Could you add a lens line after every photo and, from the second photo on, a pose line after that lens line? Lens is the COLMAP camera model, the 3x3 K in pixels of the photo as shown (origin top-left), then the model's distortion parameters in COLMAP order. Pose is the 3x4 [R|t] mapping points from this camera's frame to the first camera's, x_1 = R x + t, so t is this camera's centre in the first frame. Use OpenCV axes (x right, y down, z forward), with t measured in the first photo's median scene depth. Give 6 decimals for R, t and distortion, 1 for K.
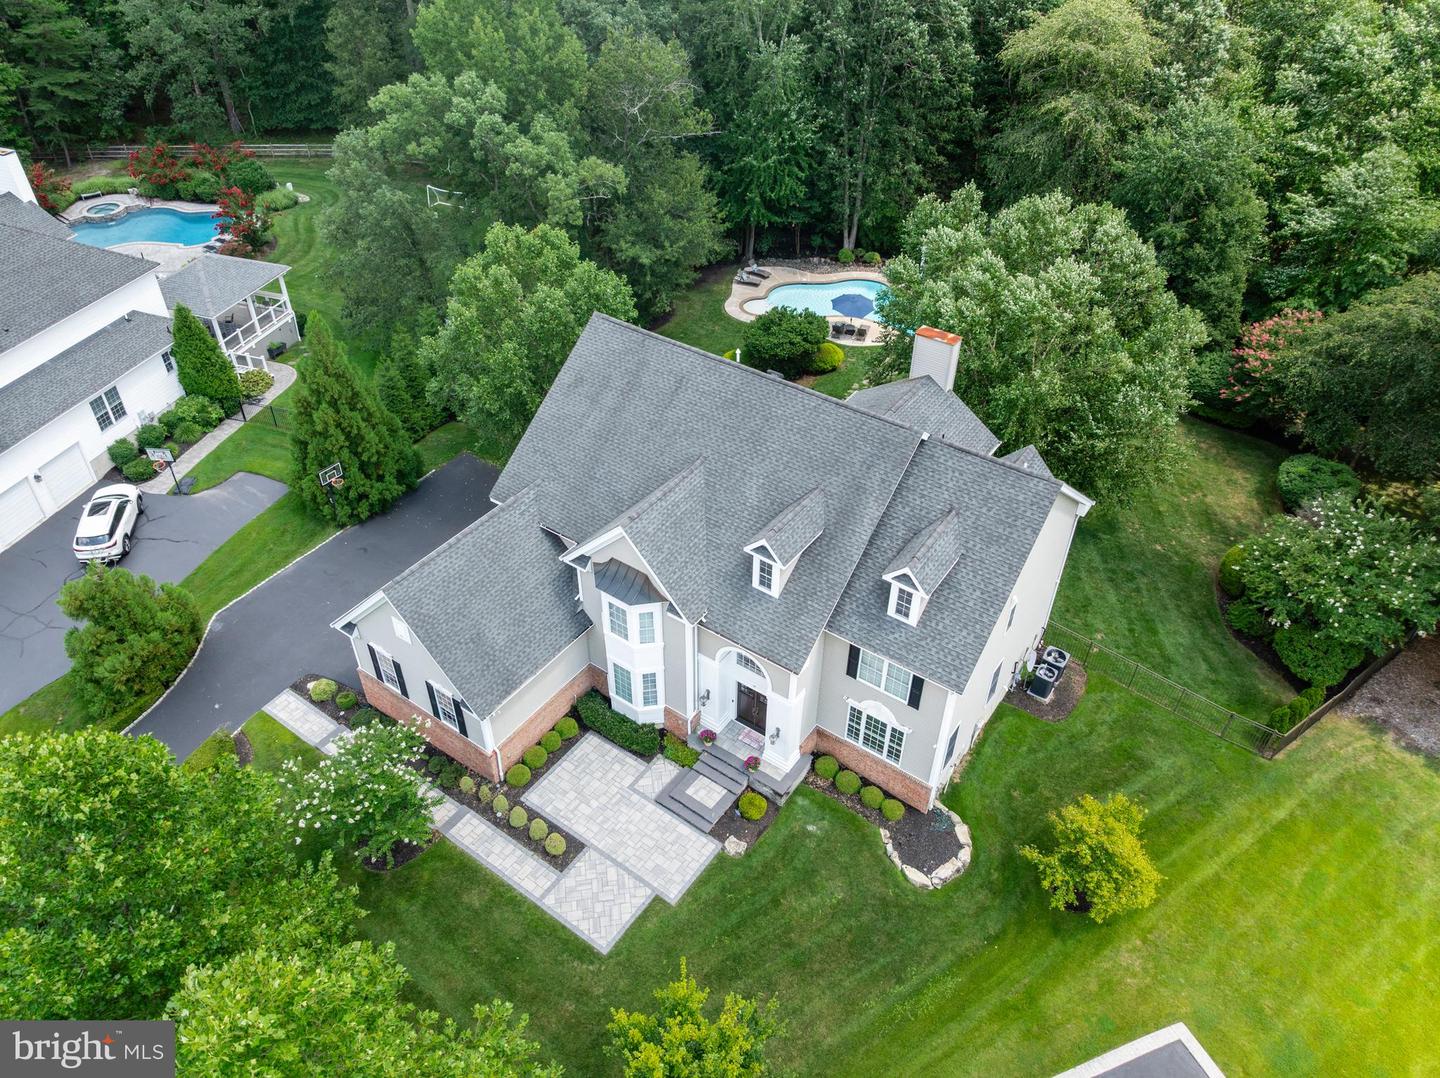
lens RADIAL K [[1008.6, 0, 720.0], [0, 1008.6, 535.7], [0, 0, 1]] dist [-0.041389, -0.000724]
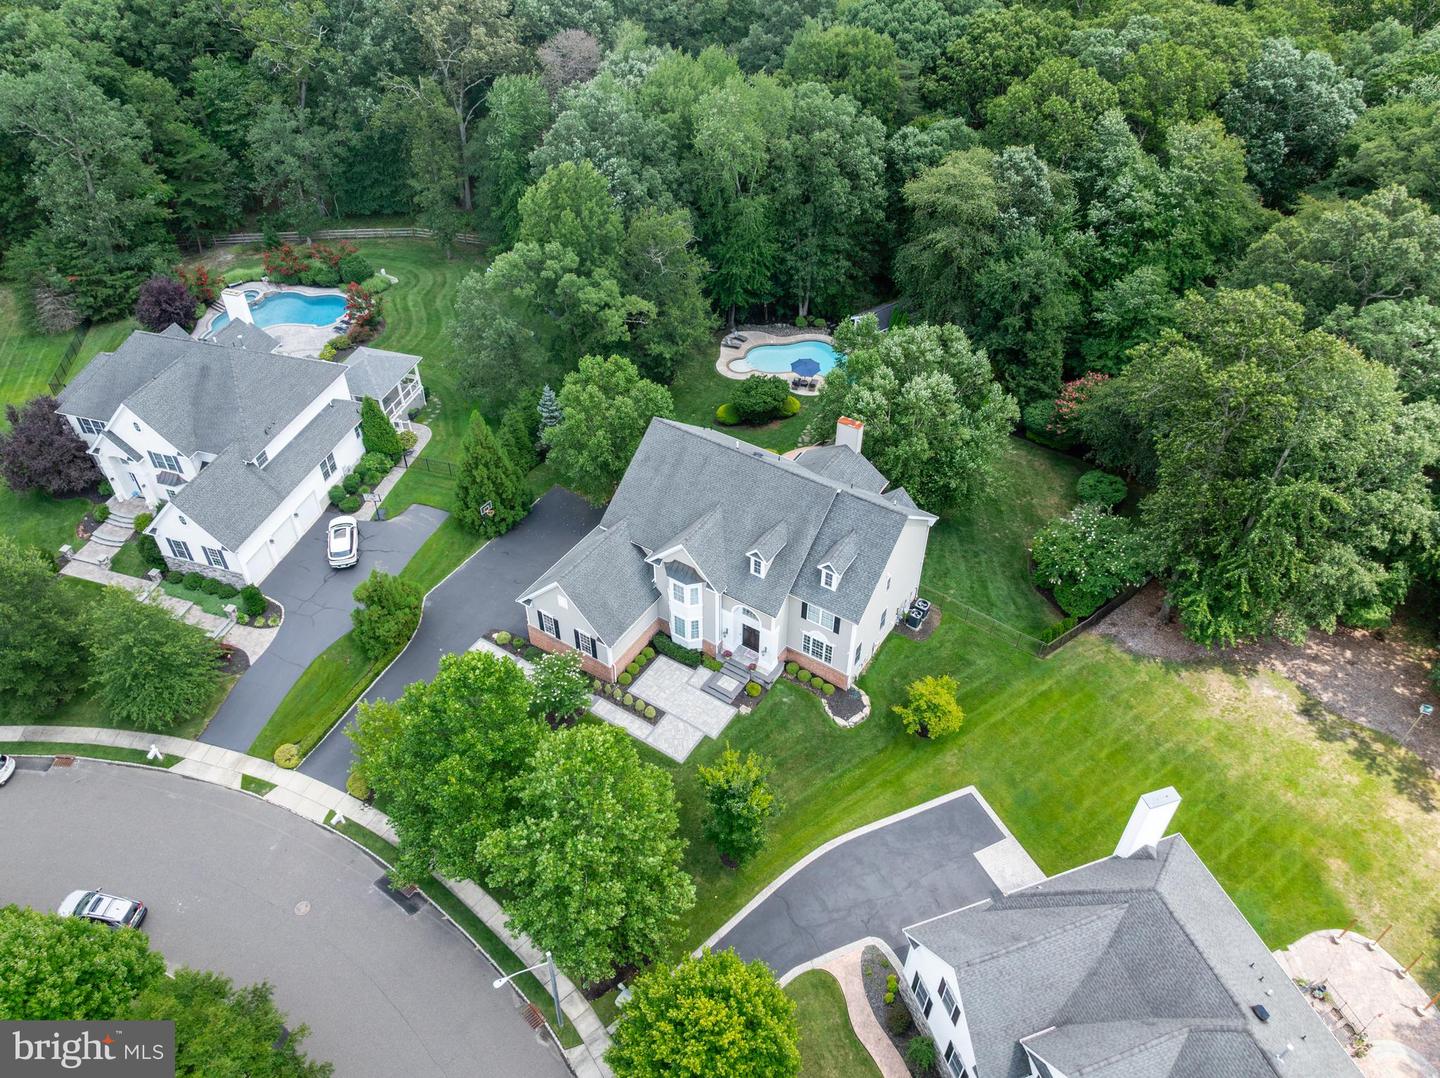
lens RADIAL K [[1008.6, 0, 716.8], [0, 1008.6, 537.6], [0, 0, 1]] dist [-0.041389, -0.000724]
pose [[0.999225, -0.031770, 0.023227, -0.060355], [0.030758, 0.998613, 0.042724, -0.081841], [-0.024552, -0.041977, 0.998817, -0.737599]]
